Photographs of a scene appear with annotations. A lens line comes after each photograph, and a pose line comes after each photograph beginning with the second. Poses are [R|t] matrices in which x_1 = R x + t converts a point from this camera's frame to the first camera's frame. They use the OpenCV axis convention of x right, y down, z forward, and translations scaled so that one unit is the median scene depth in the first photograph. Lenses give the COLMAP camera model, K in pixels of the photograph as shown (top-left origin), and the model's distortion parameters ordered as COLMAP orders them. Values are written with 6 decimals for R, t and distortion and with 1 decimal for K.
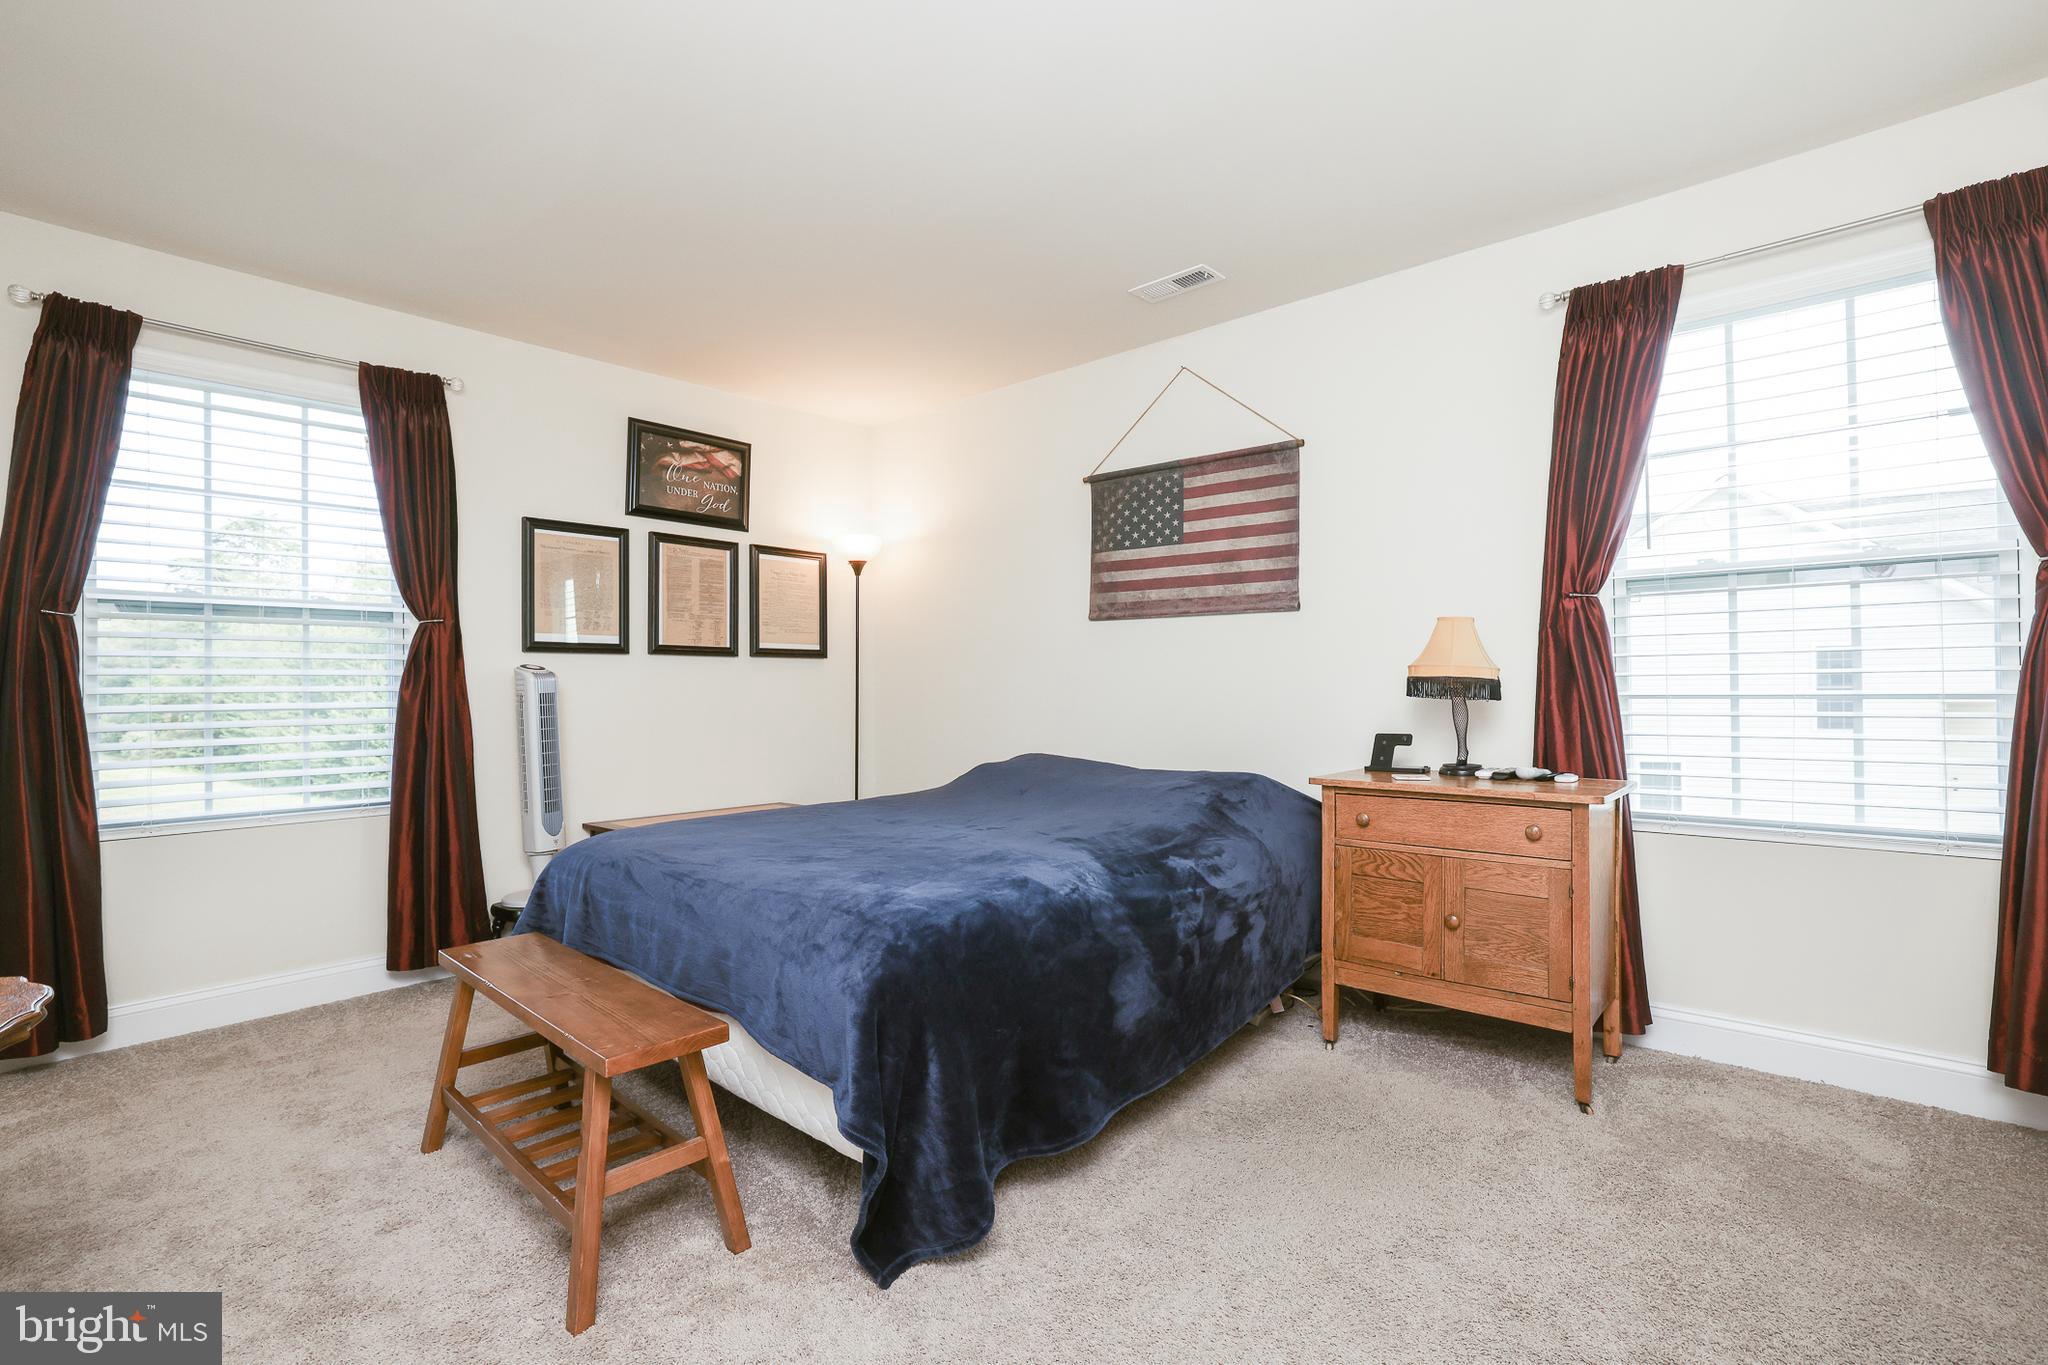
lens RADIAL K [[922.3, 0, 1024.0], [0, 922.3, 682.5], [0, 0, 1]] dist [-0.047801, 0.019836]
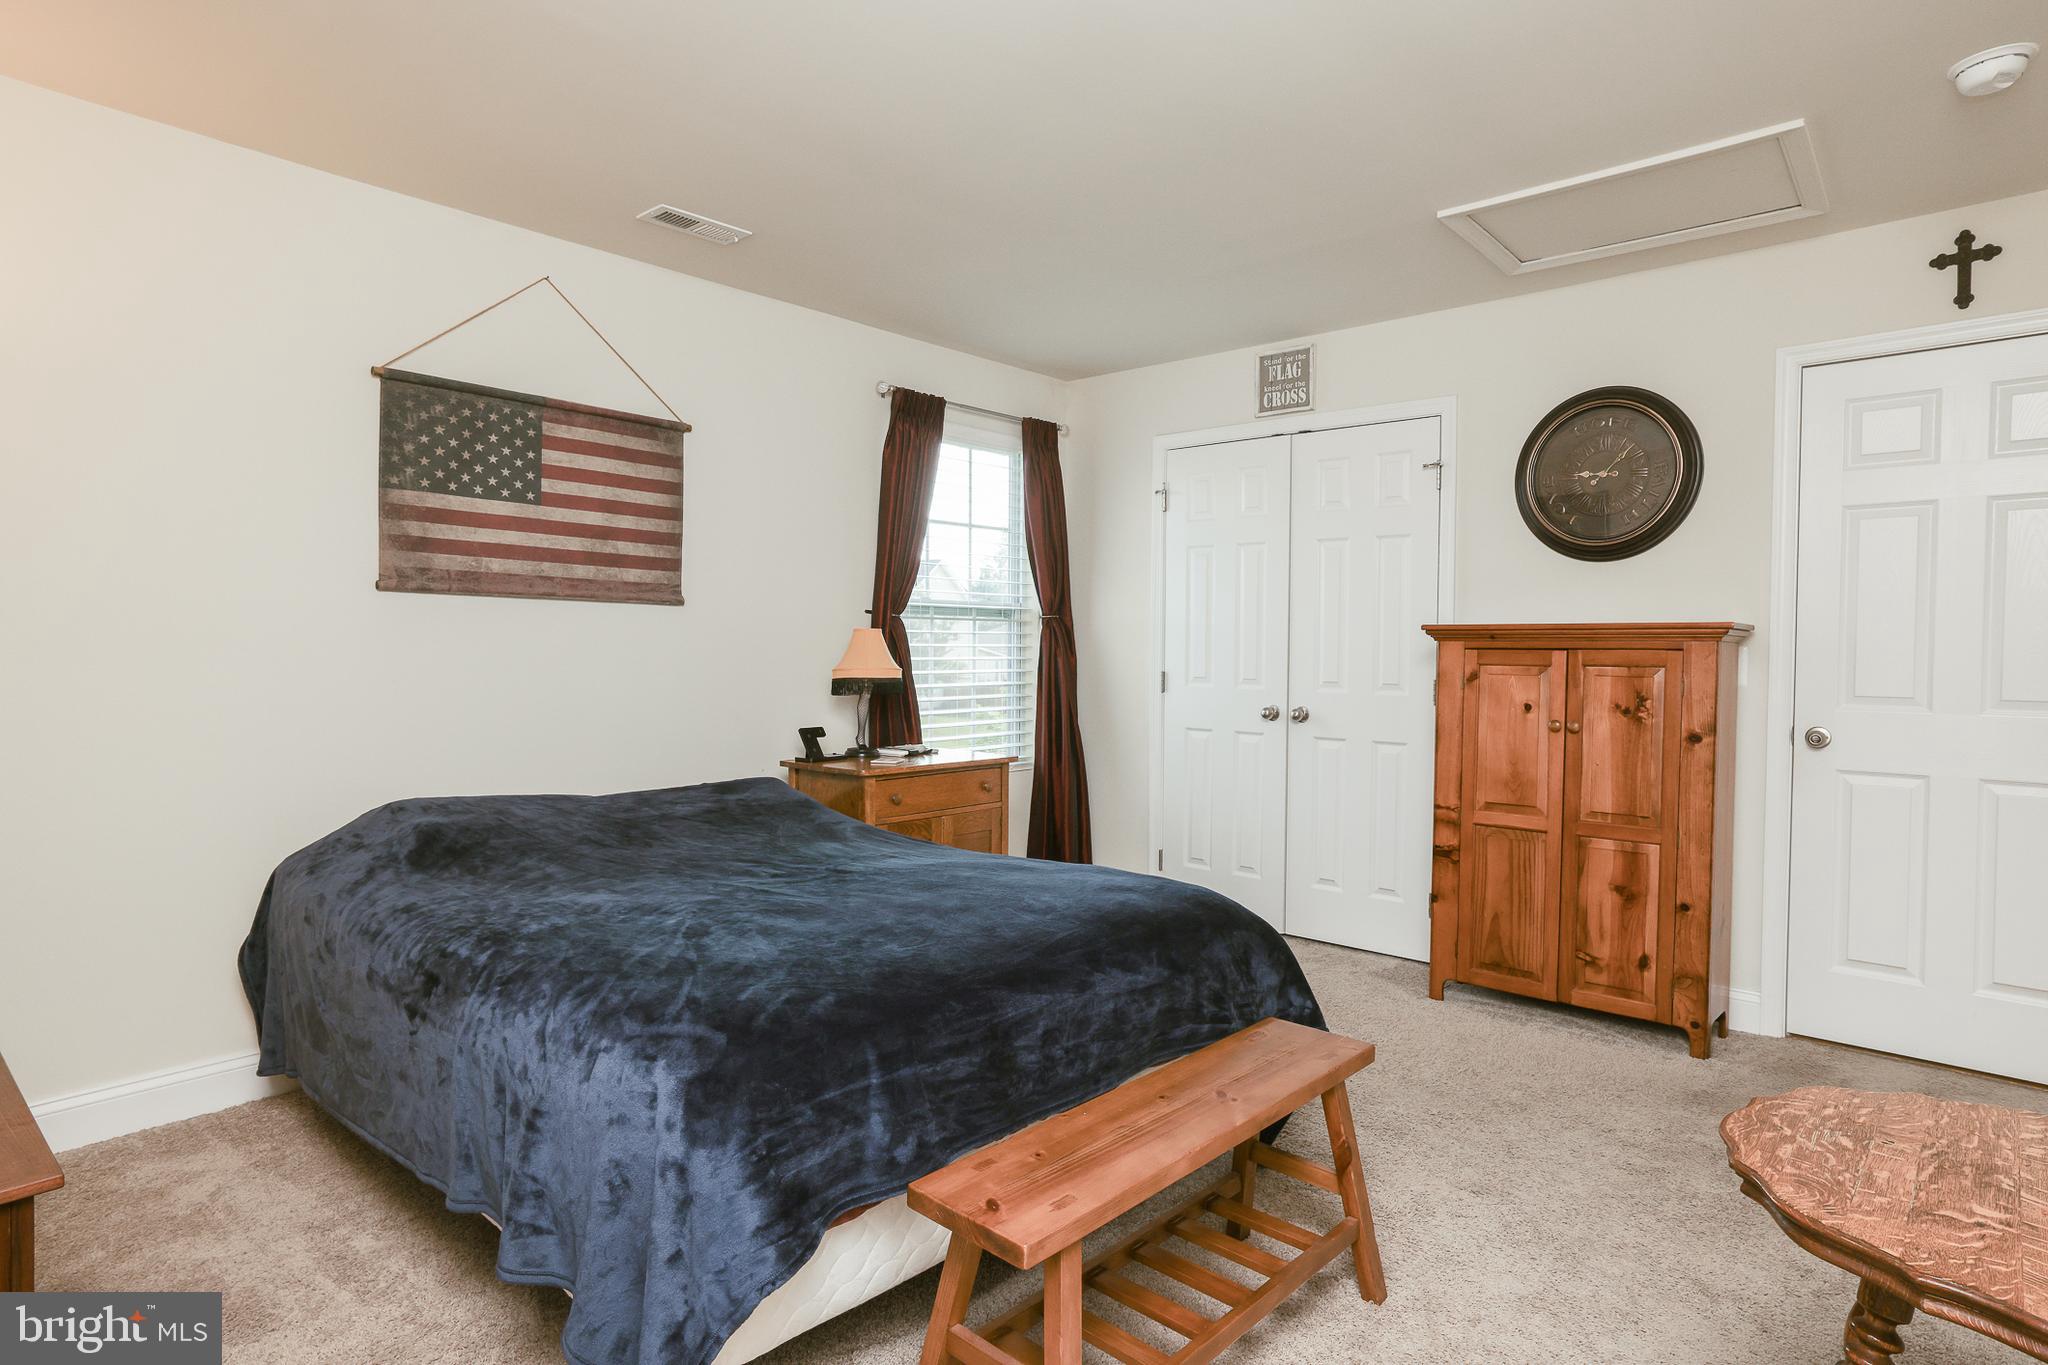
lens RADIAL K [[1141.4, 0, 1024.0], [0, 1141.4, 682.5], [0, 0, 1]] dist [-0.001971, -0.000181]
pose [[0.003076, -0.024500, 0.999695, -0.812067], [-0.010997, 0.999639, 0.024533, -0.029467], [-0.999935, -0.011069, 0.002806, 0.597743]]
